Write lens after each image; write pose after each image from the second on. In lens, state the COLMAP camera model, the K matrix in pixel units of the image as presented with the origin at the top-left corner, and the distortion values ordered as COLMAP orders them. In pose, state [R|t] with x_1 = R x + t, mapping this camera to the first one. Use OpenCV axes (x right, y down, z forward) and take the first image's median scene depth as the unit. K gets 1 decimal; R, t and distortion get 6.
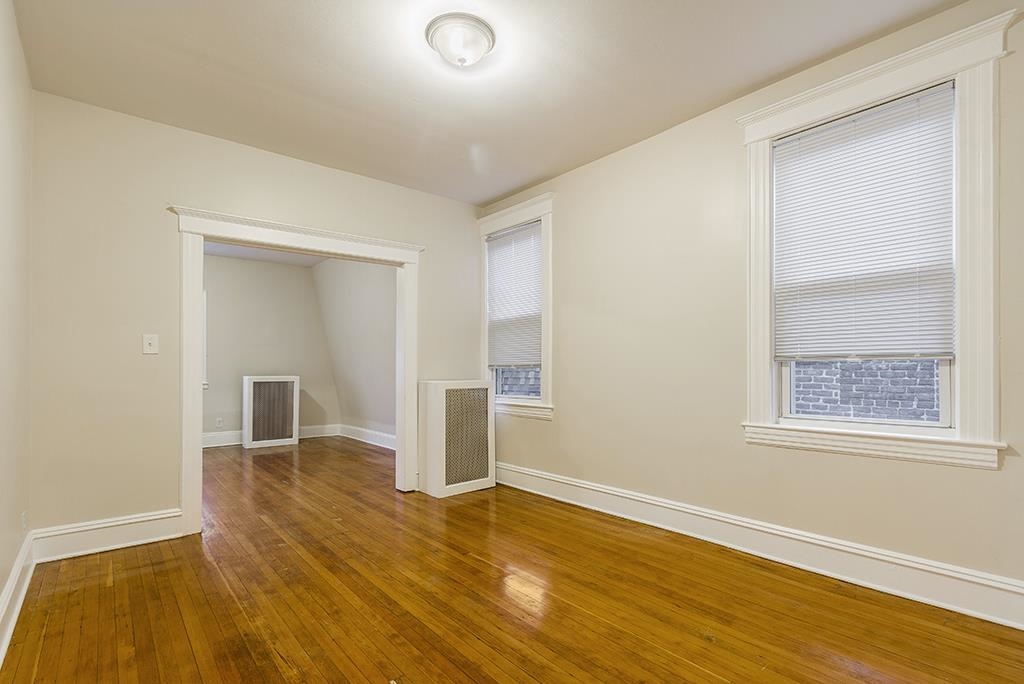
lens RADIAL K [[472.8, 0, 509.2], [0, 472.8, 377.1], [0, 0, 1]] dist [0.017817, -0.000198]
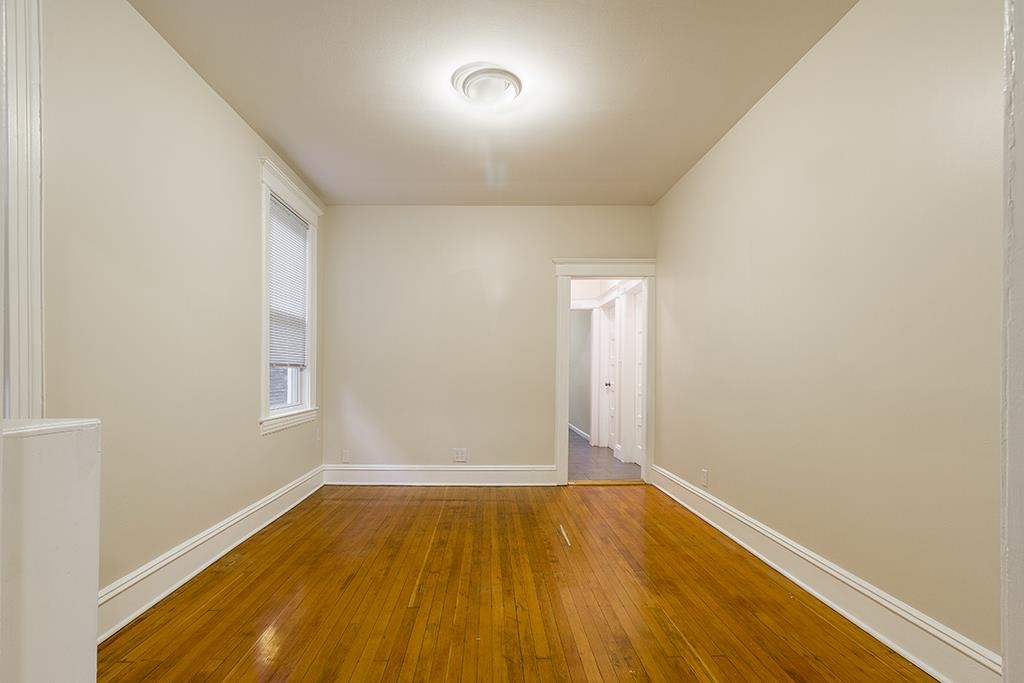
lens RADIAL K [[472.8, 0, 509.2], [0, 472.8, 376.6], [0, 0, 1]] dist [0.017817, -0.000198]
pose [[-0.795514, -0.000154, 0.605935, -0.865740], [0.009907, 0.999863, 0.013262, -0.019095], [-0.605854, 0.016553, -0.795404, 1.919434]]
